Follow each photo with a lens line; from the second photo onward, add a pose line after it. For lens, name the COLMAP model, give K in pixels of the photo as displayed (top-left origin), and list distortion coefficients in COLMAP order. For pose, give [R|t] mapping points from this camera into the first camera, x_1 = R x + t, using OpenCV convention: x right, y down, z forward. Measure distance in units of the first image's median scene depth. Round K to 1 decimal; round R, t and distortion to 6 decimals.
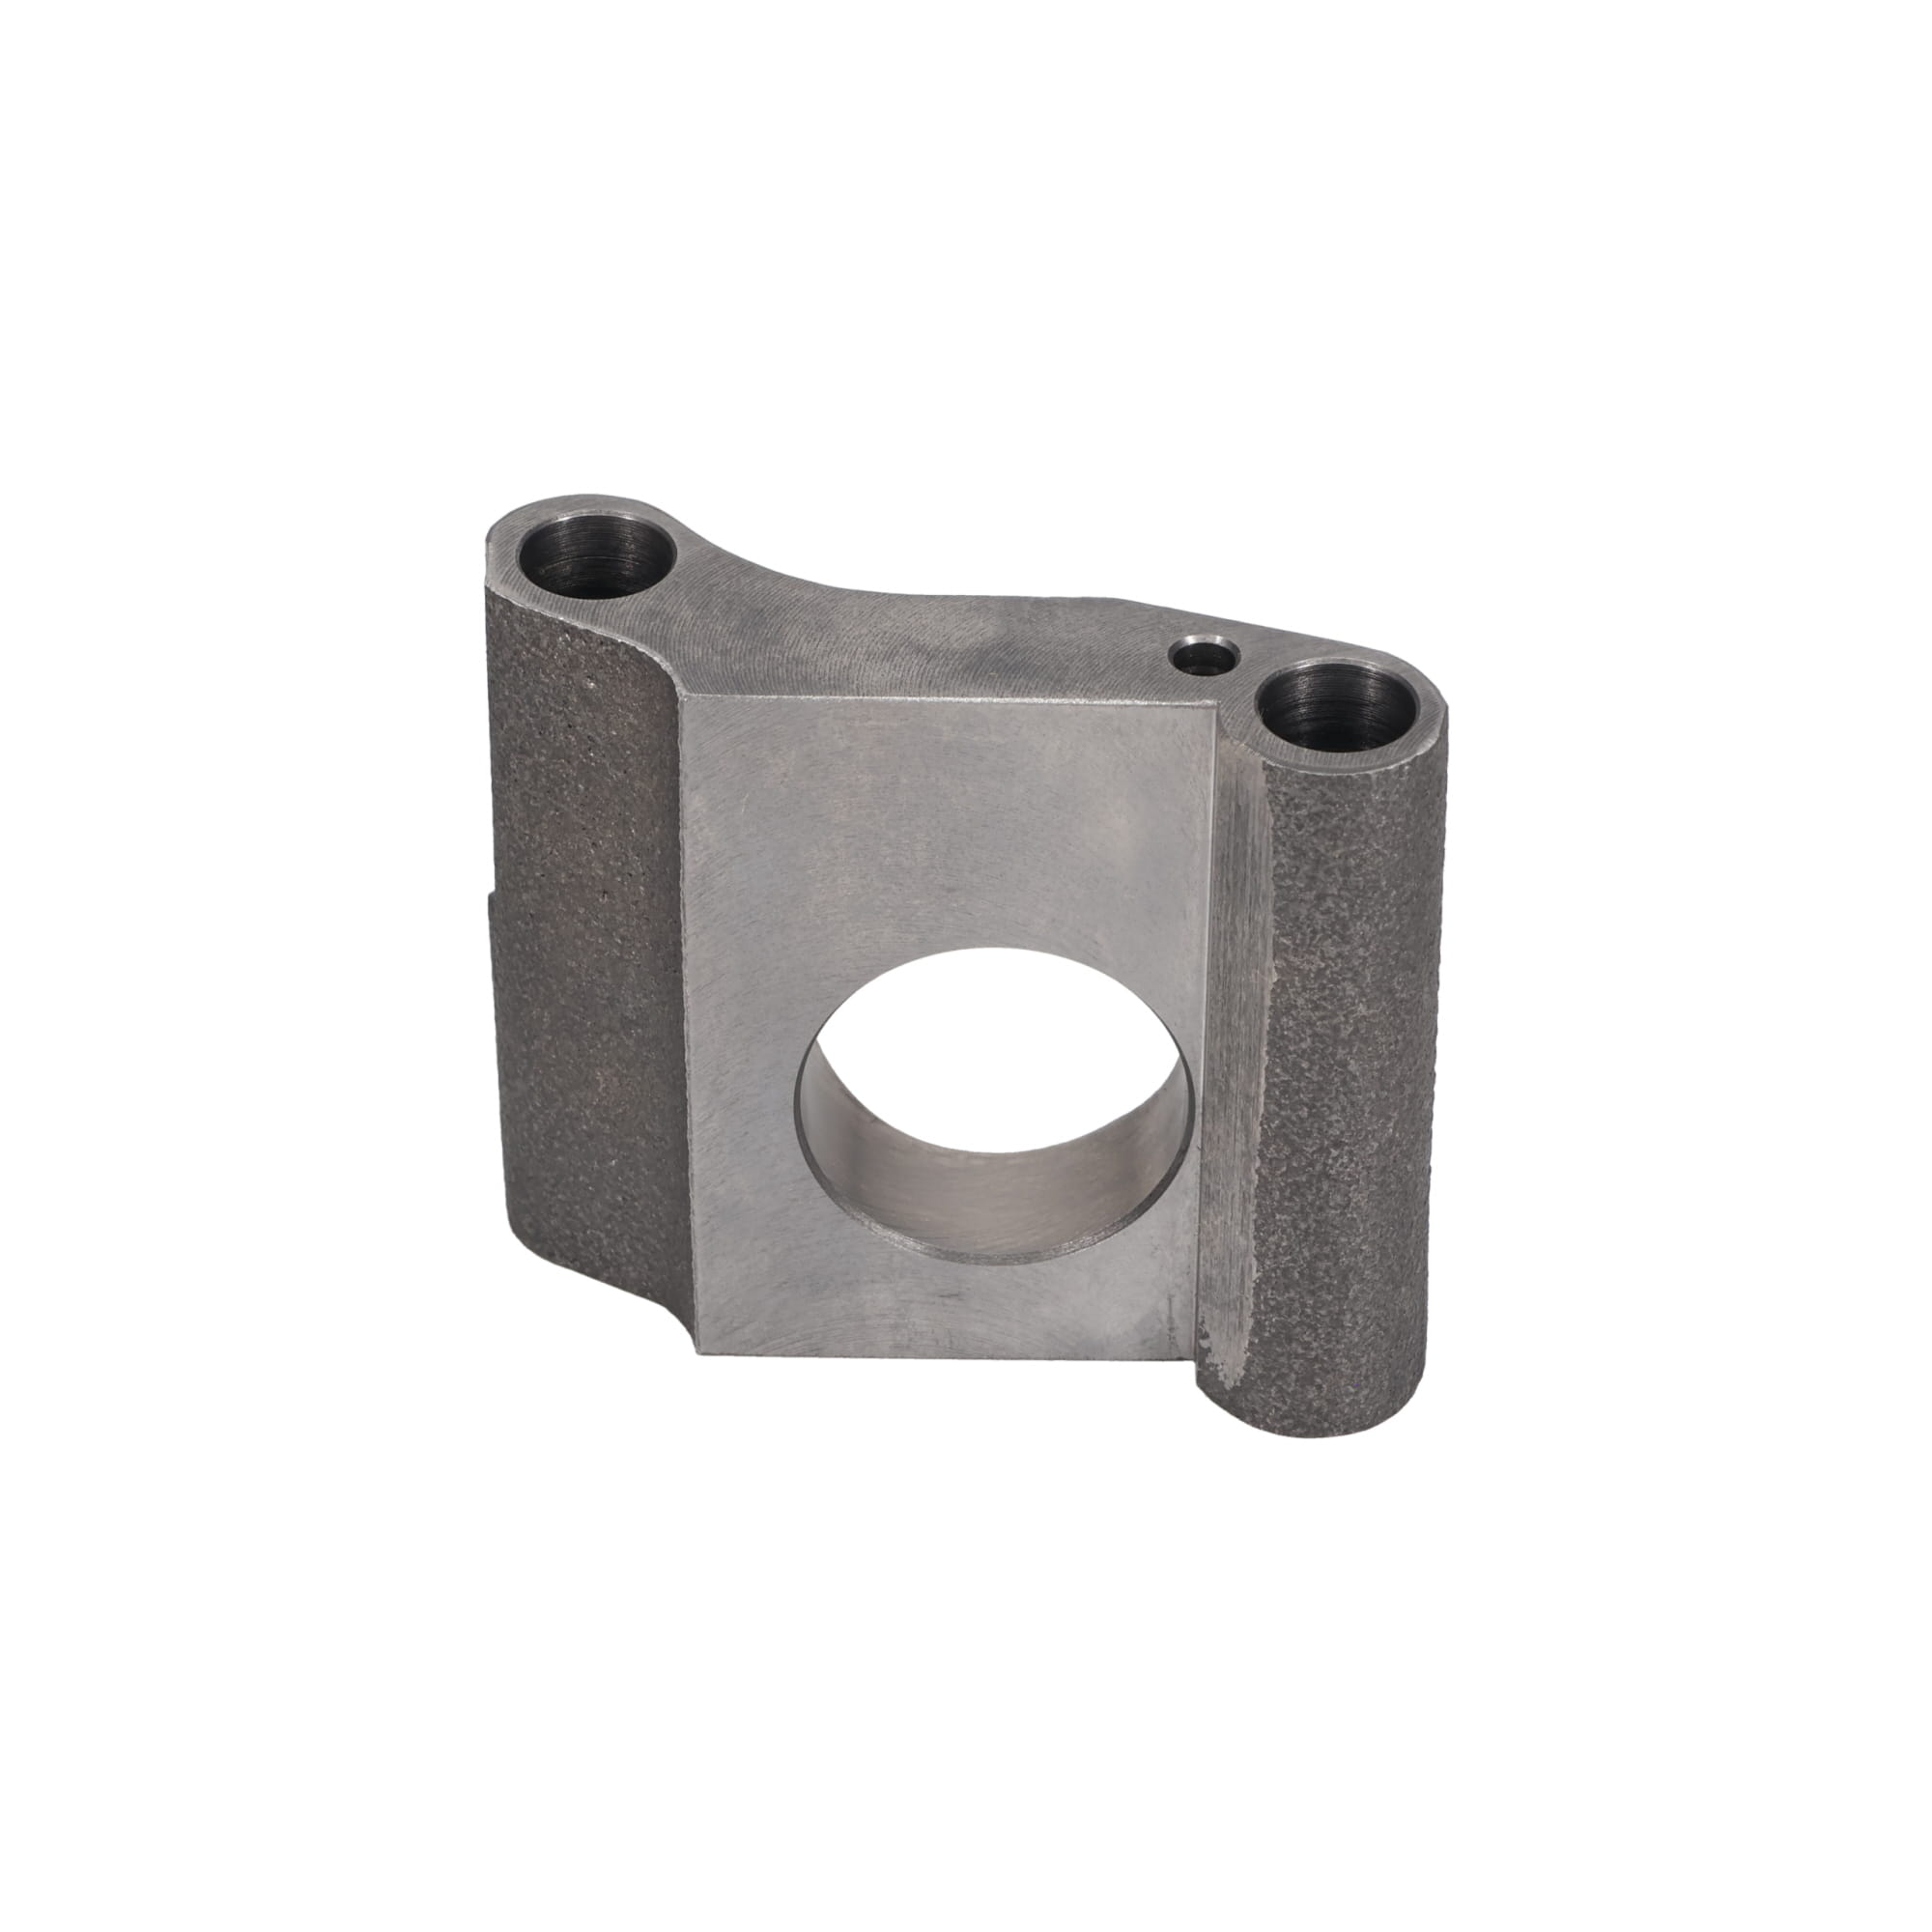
lens RADIAL K [[7915.5, 0, 966.0], [0, 7915.5, 966.0], [0, 0, 1]] dist [0.356968, 1.130484]
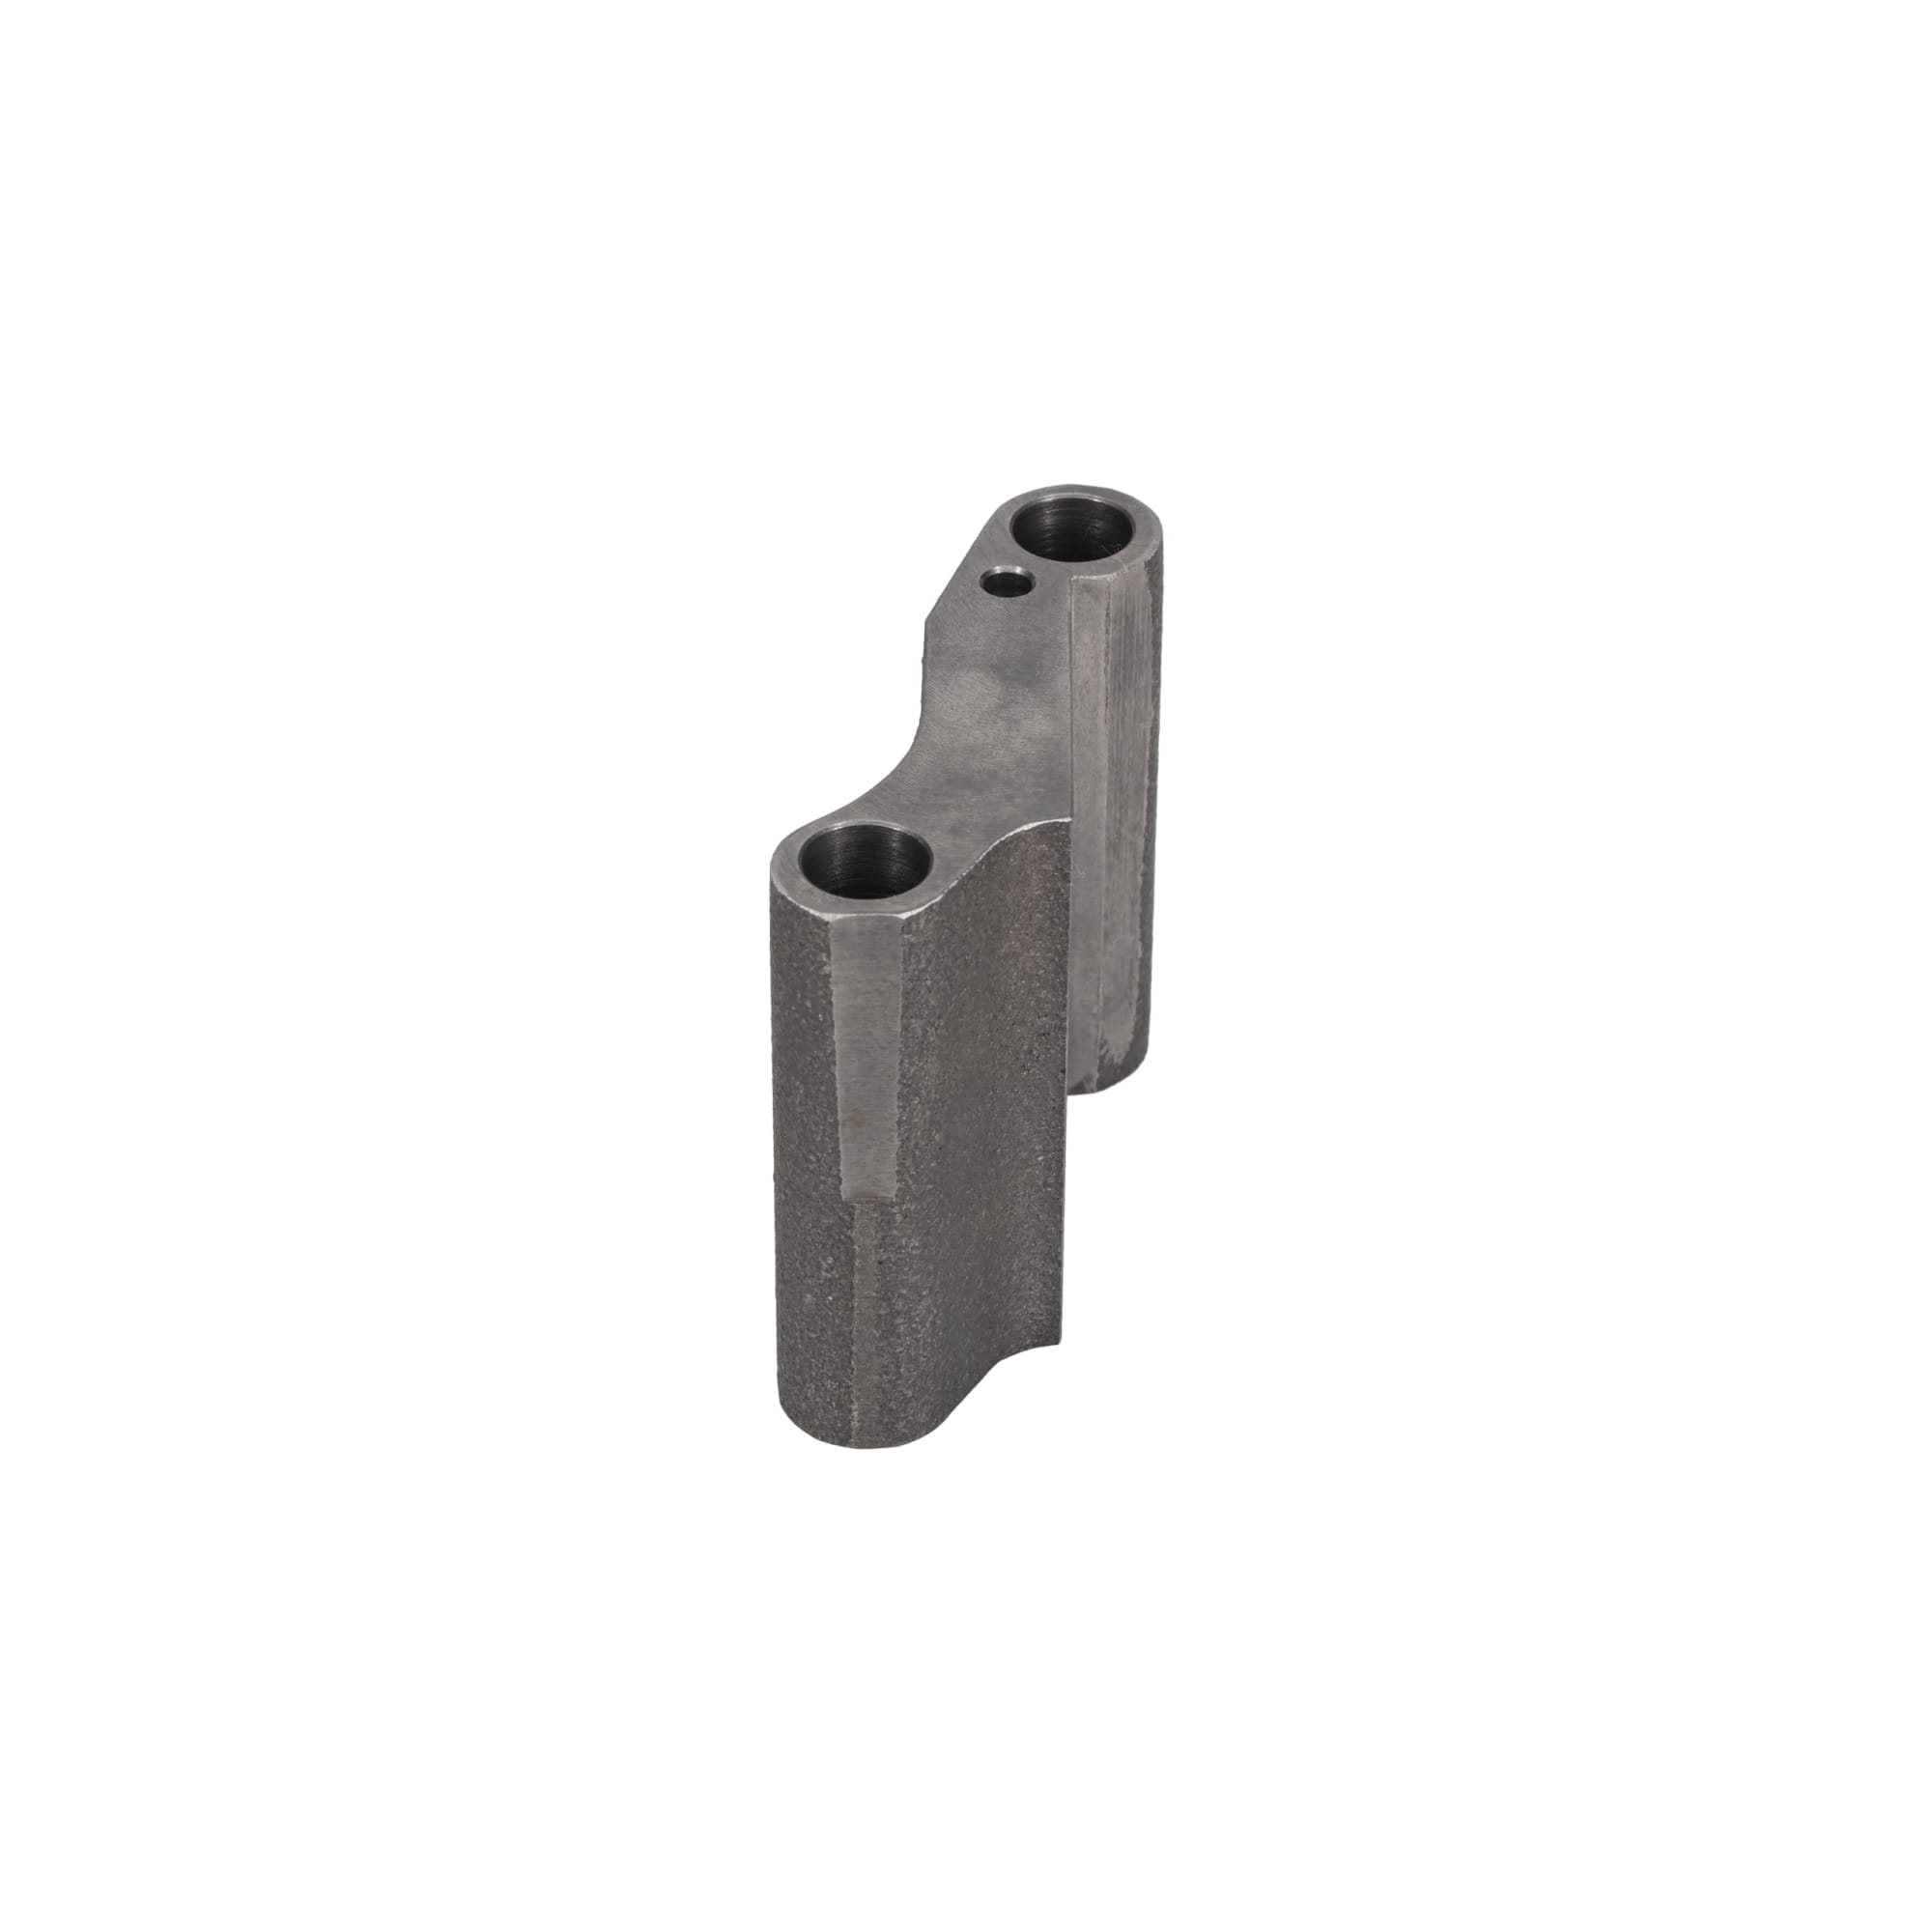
lens RADIAL K [[6439.4, 0, 966.0], [0, 6439.4, 966.0], [0, 0, 1]] dist [0.153015, 0.206025]
pose [[-0.000466, -0.603522, 0.797346, -0.831462], [0.587628, 0.644992, 0.488547, -0.507736], [-0.809131, 0.468771, 0.354346, 0.656271]]
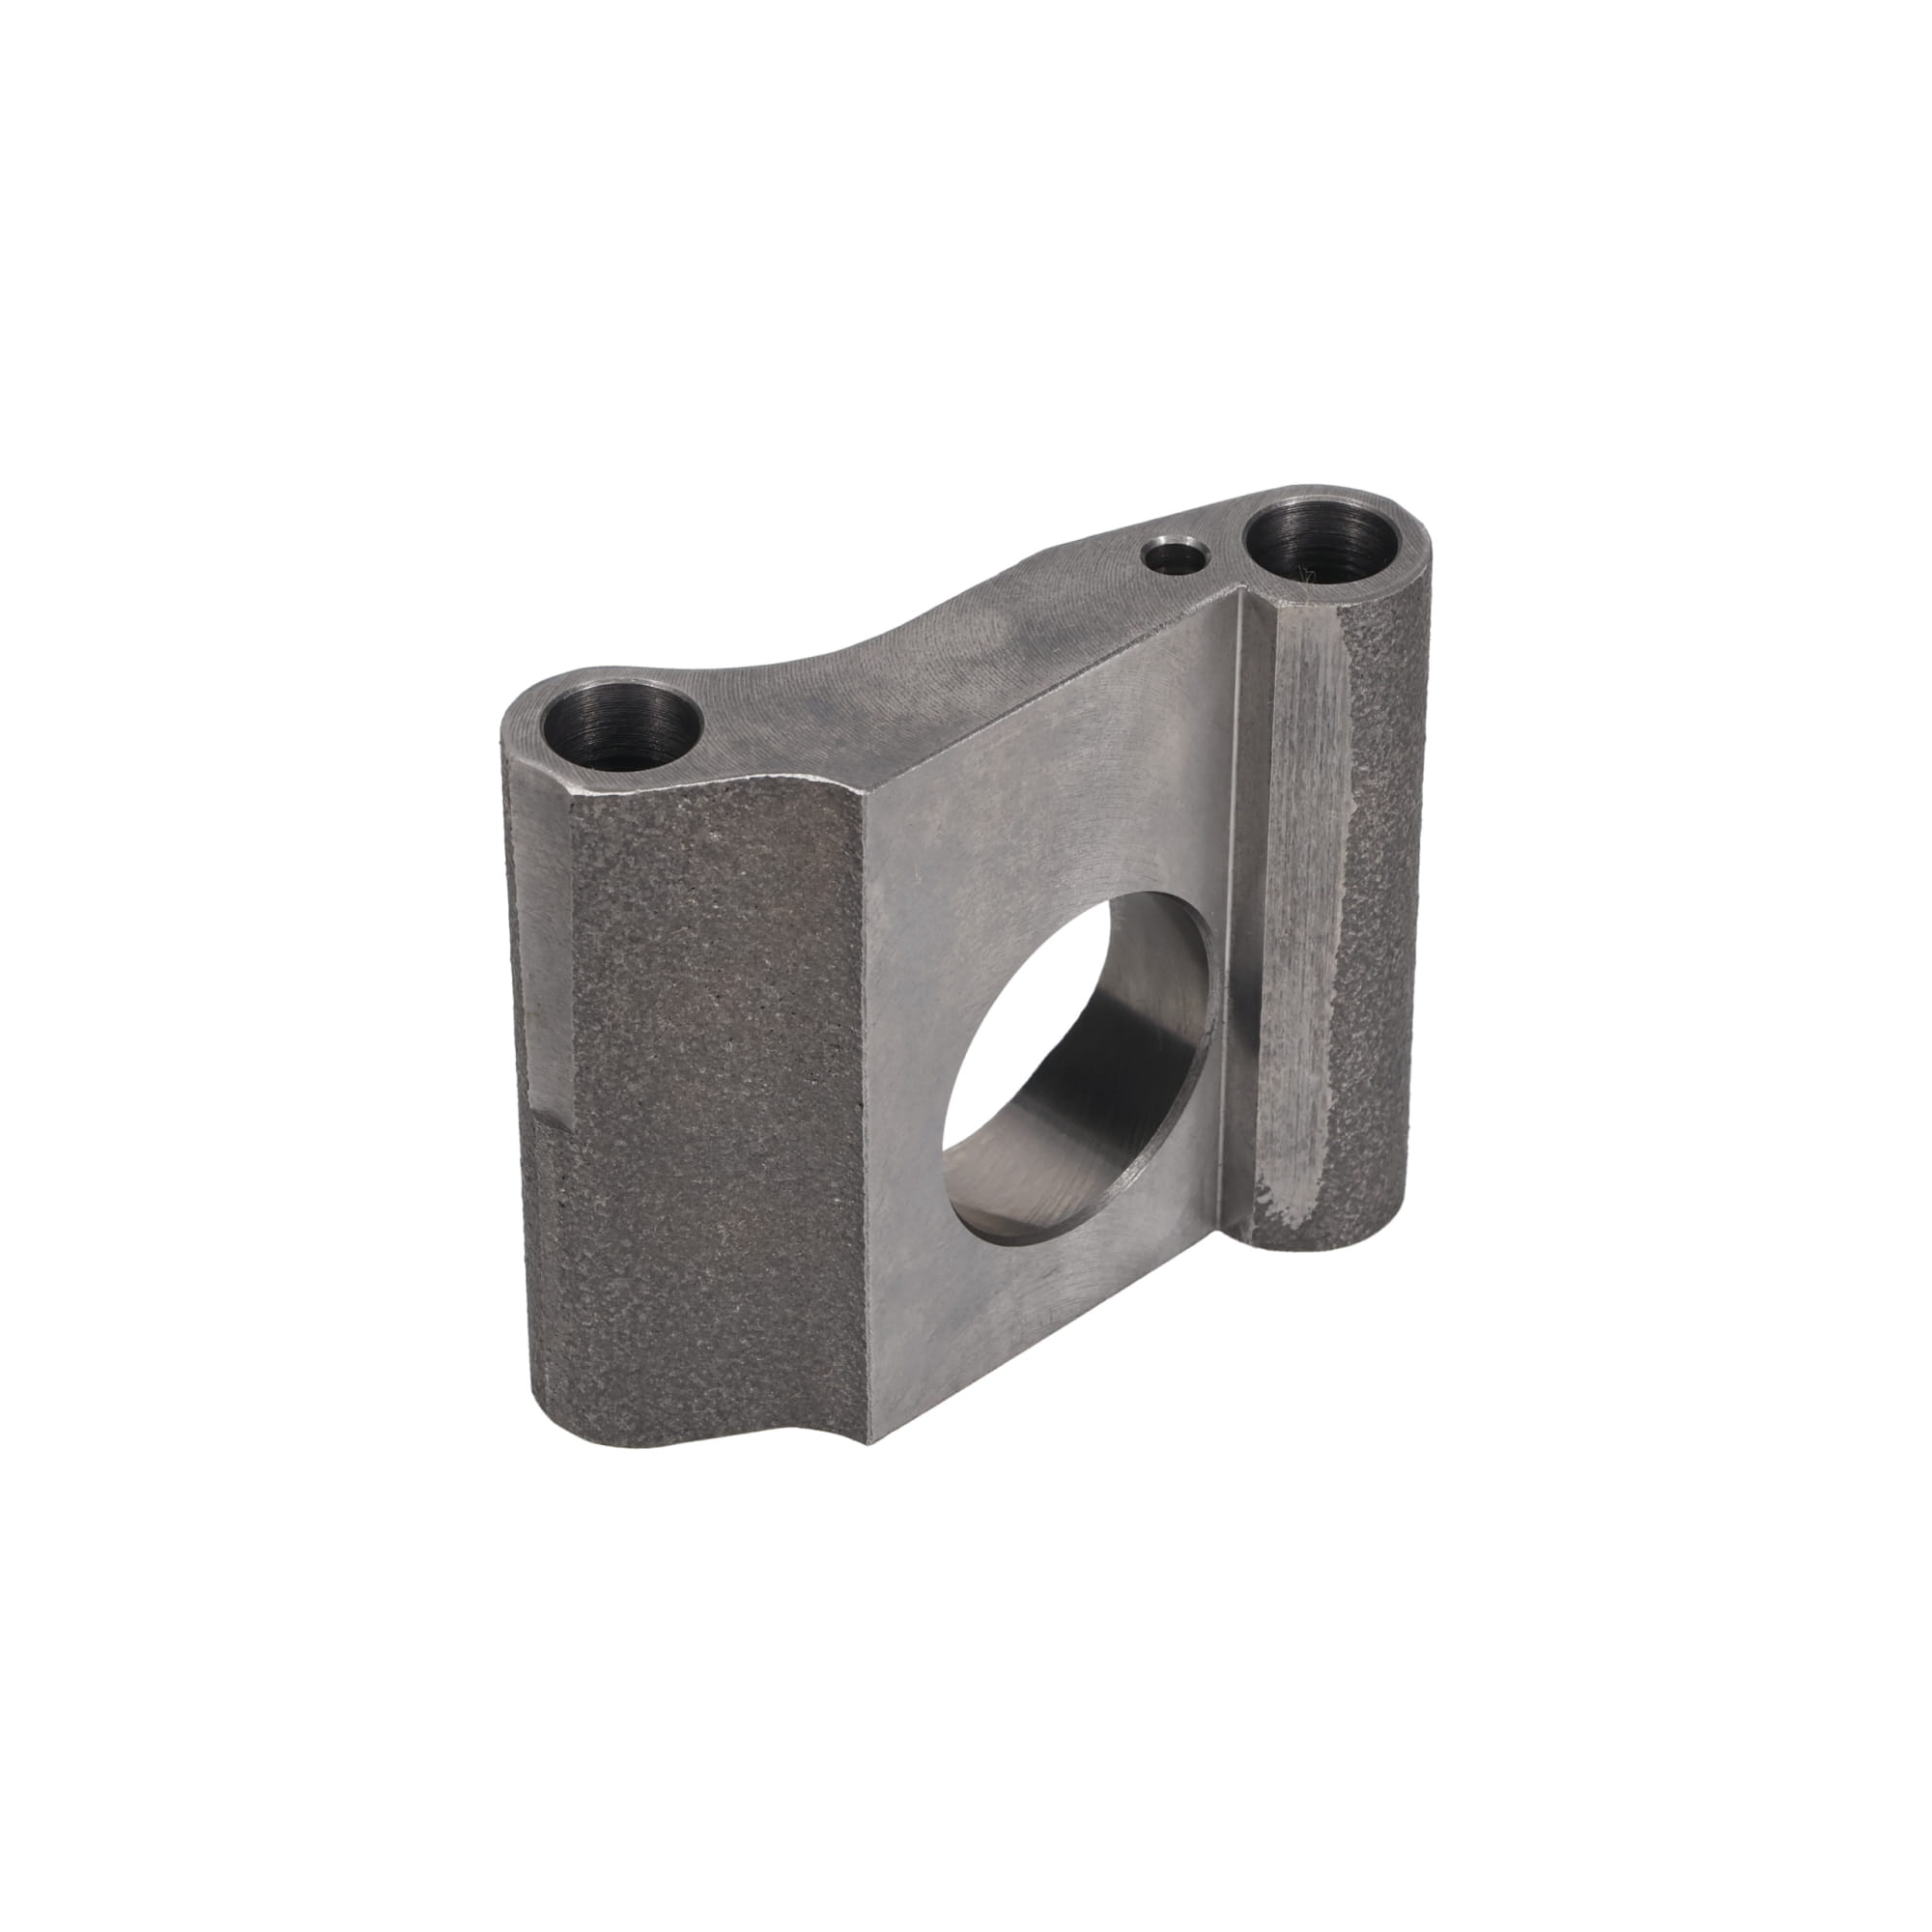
lens RADIAL K [[7915.5, 0, 966.0], [0, 7915.5, 966.0], [0, 0, 1]] dist [0.356968, 1.130484]
pose [[0.707720, -0.422843, 0.565983, -0.586907], [0.418920, 0.896249, 0.145754, -0.150970], [-0.568892, 0.133948, 0.811431, 0.185612]]
